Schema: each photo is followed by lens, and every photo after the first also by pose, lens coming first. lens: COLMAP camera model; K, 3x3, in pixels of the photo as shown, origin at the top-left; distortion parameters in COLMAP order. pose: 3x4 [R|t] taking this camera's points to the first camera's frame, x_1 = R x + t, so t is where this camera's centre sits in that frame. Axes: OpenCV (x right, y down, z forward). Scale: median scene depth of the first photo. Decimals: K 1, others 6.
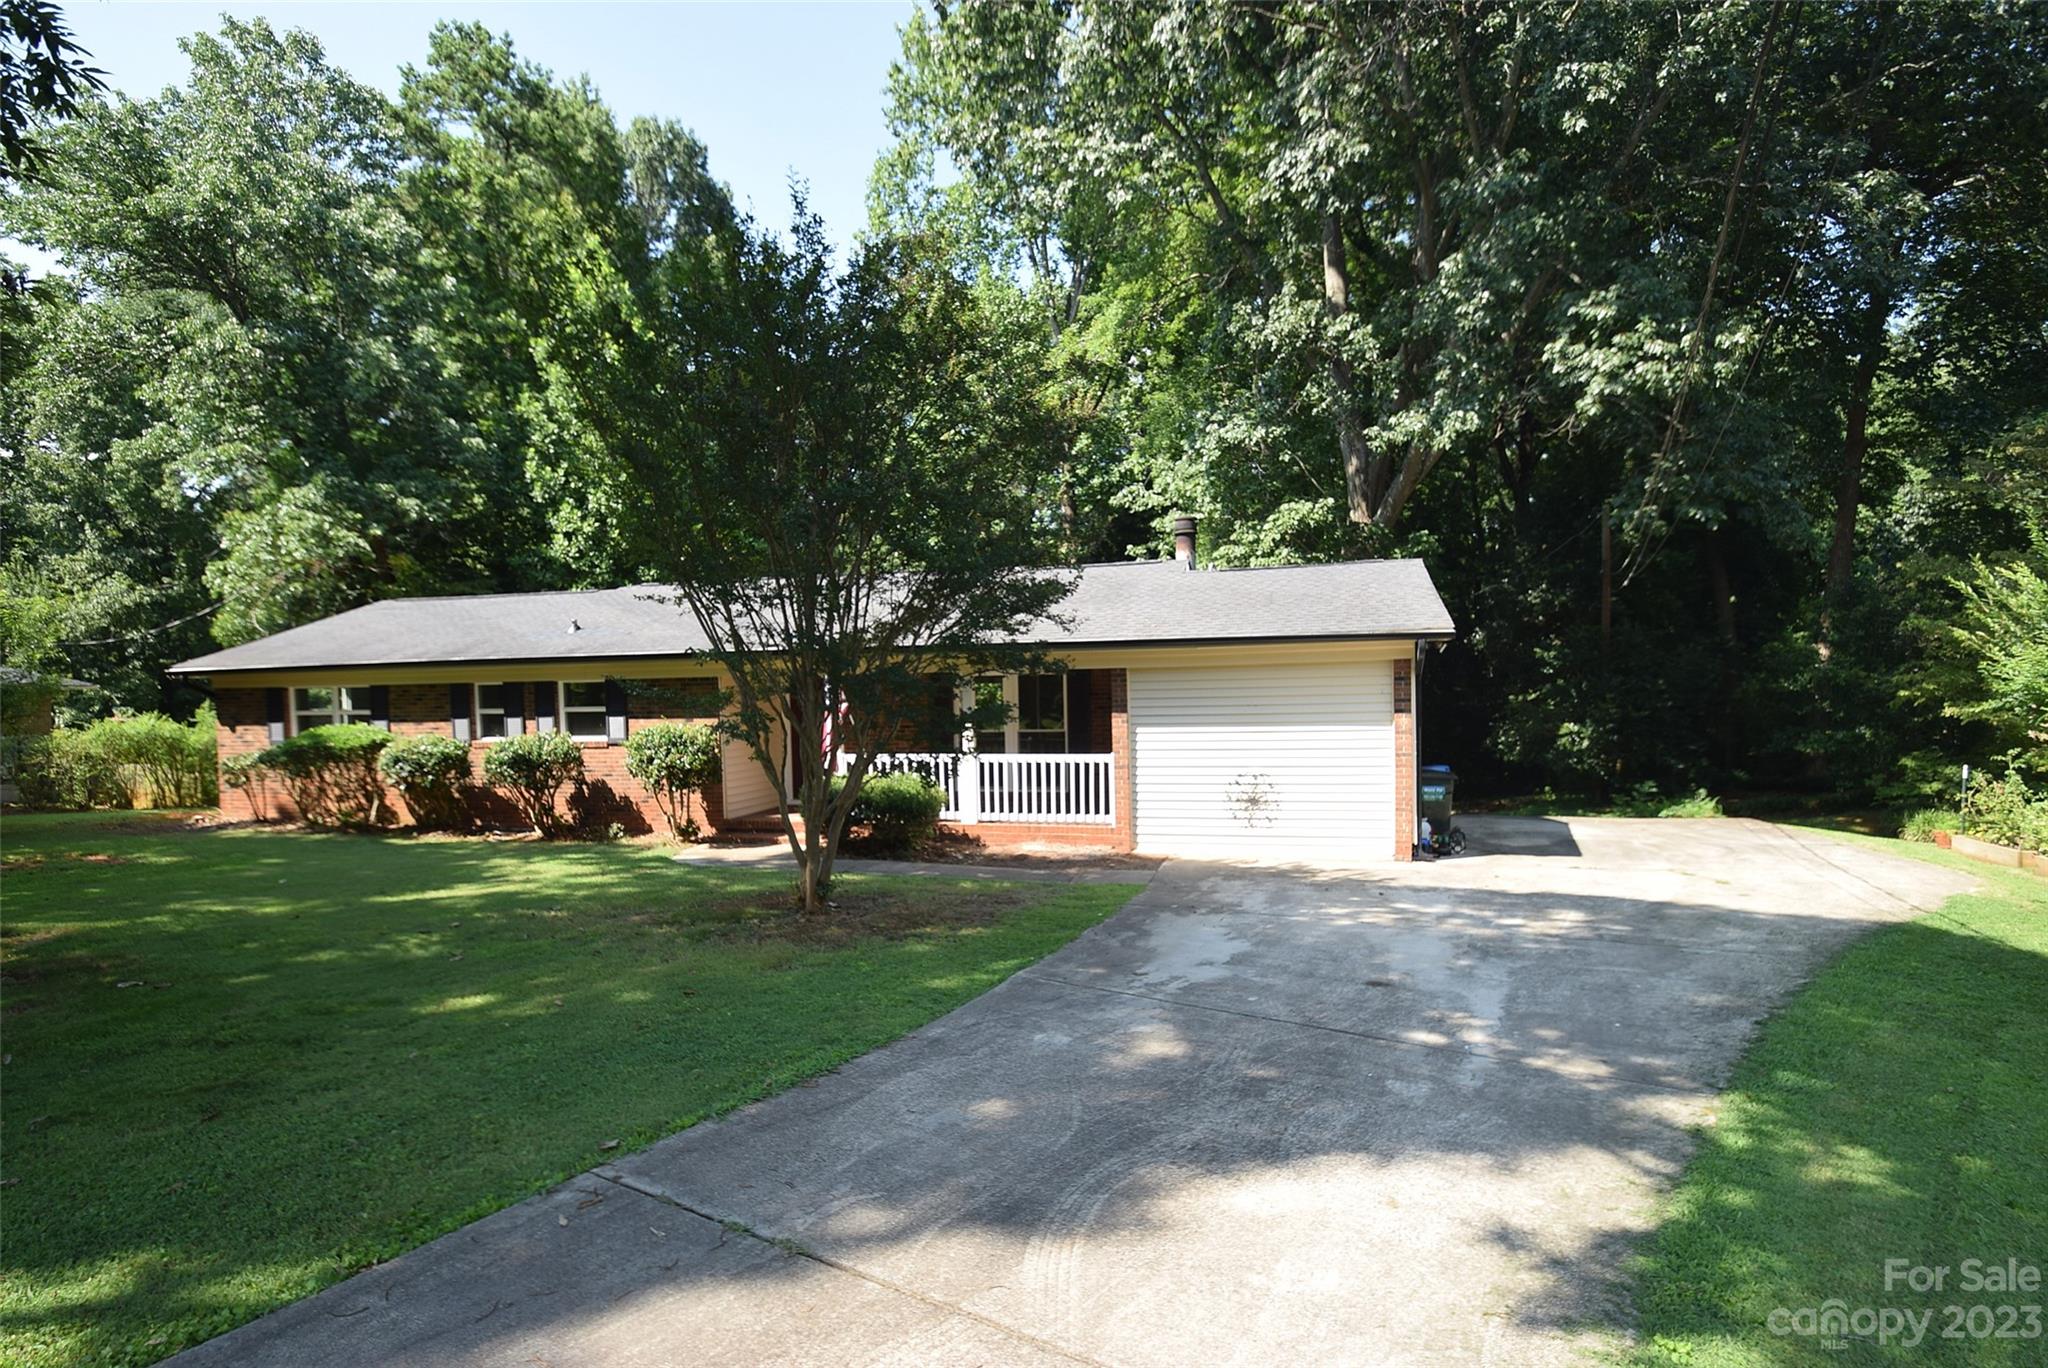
lens RADIAL K [[1023.2, 0, 1020.0], [0, 1023.2, 737.0], [0, 0, 1]] dist [-0.002719, -0.000684]
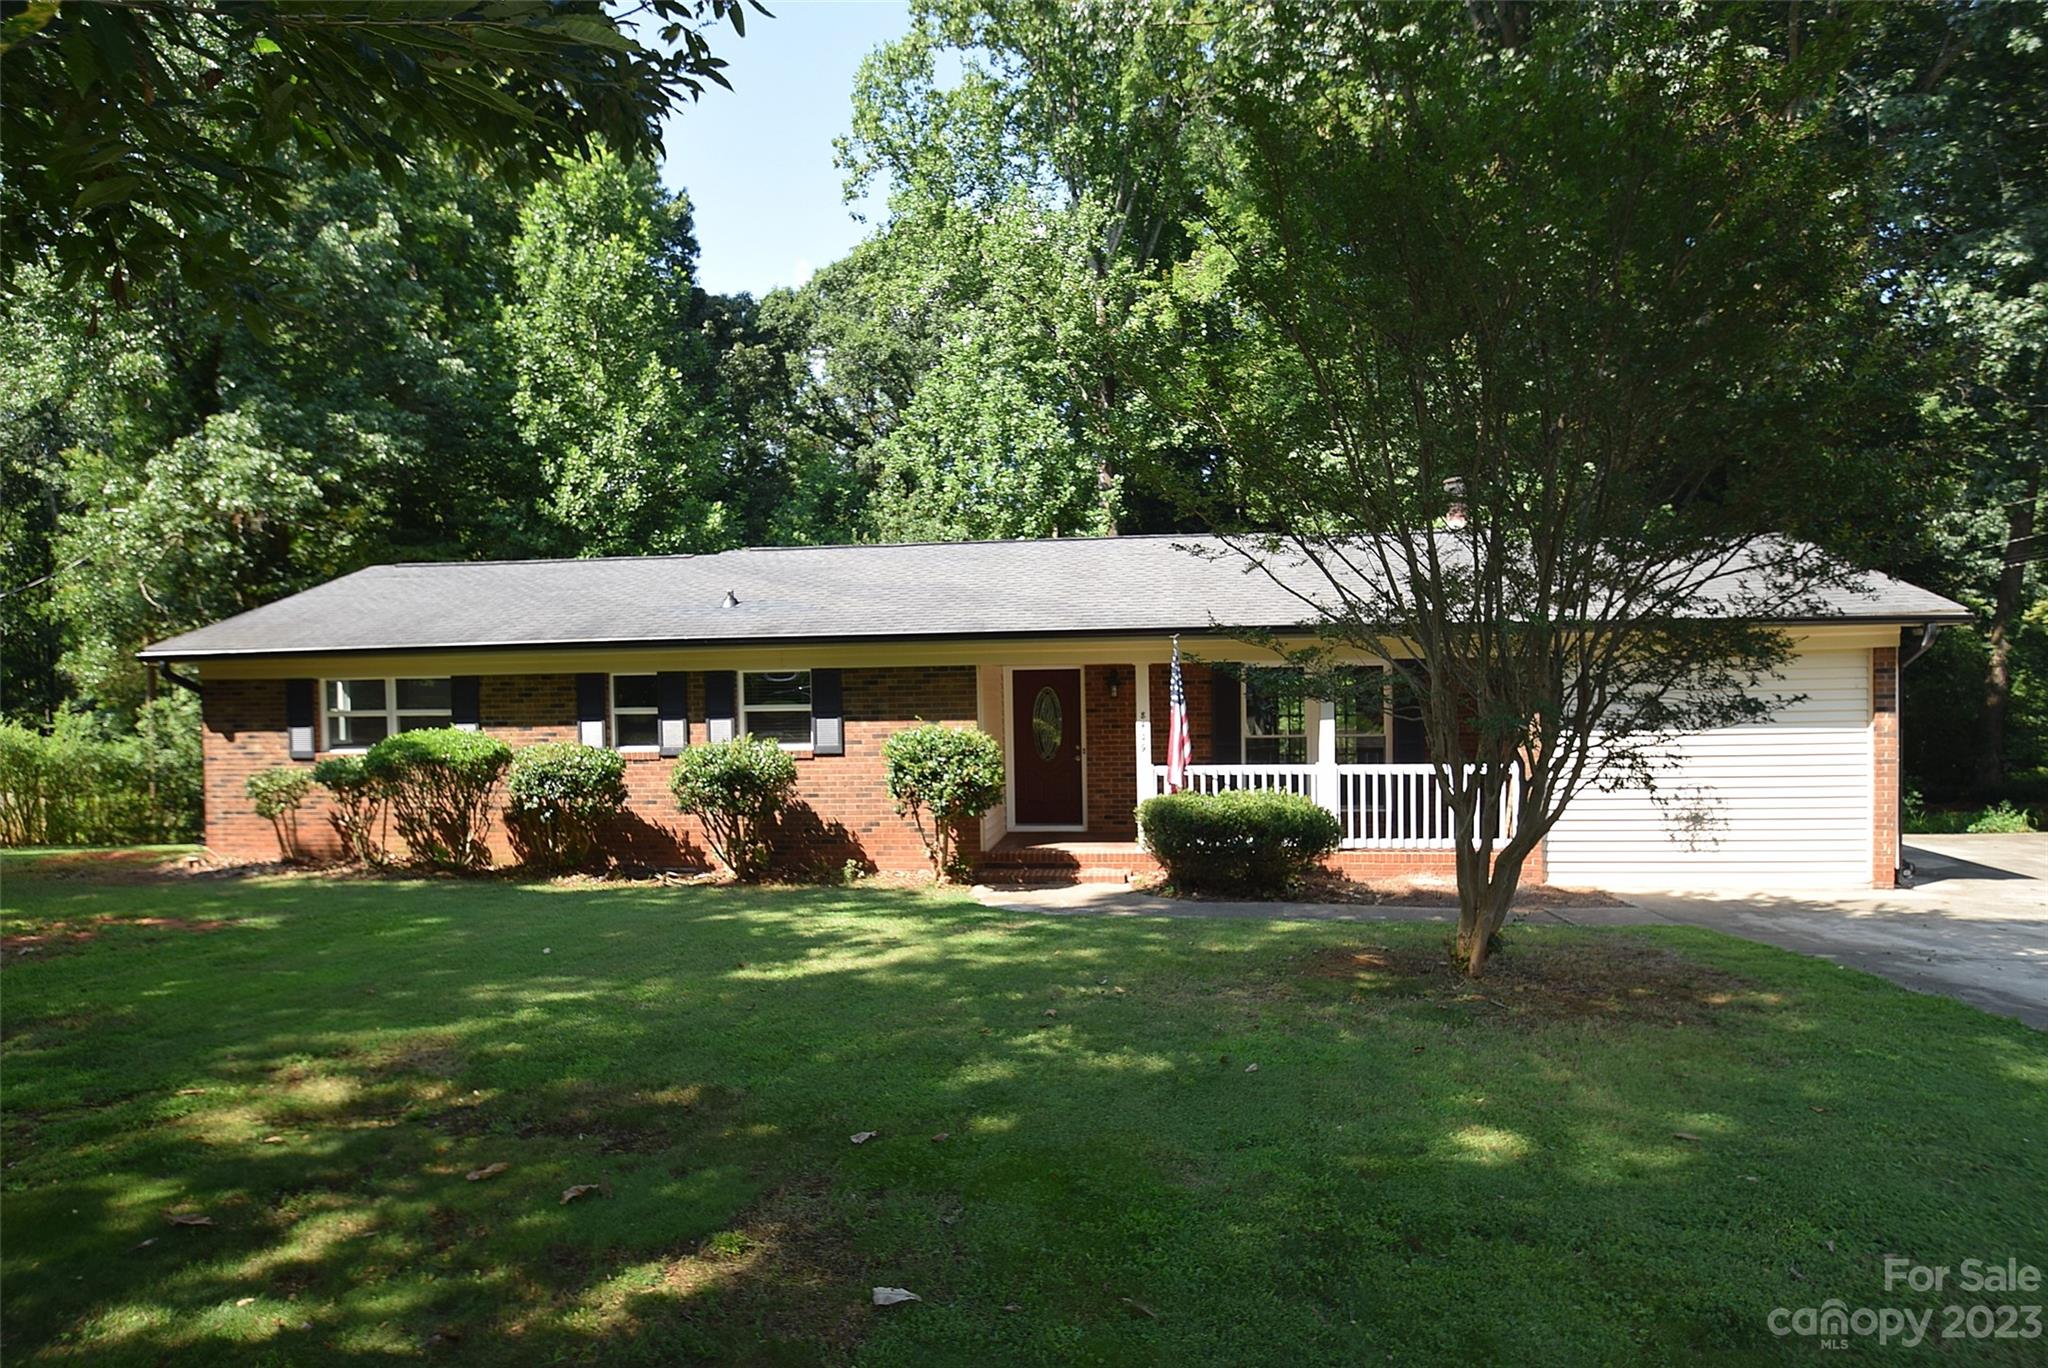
lens RADIAL K [[1187.4, 0, 1082.1], [0, 1187.4, 732.0], [0, 0, 1]] dist [-0.007544, -0.015254]
pose [[0.990977, -0.001951, 0.134019, -0.316373], [0.003749, 0.999906, -0.013161, 0.002630], [-0.133981, 0.013544, 0.990891, 0.101337]]
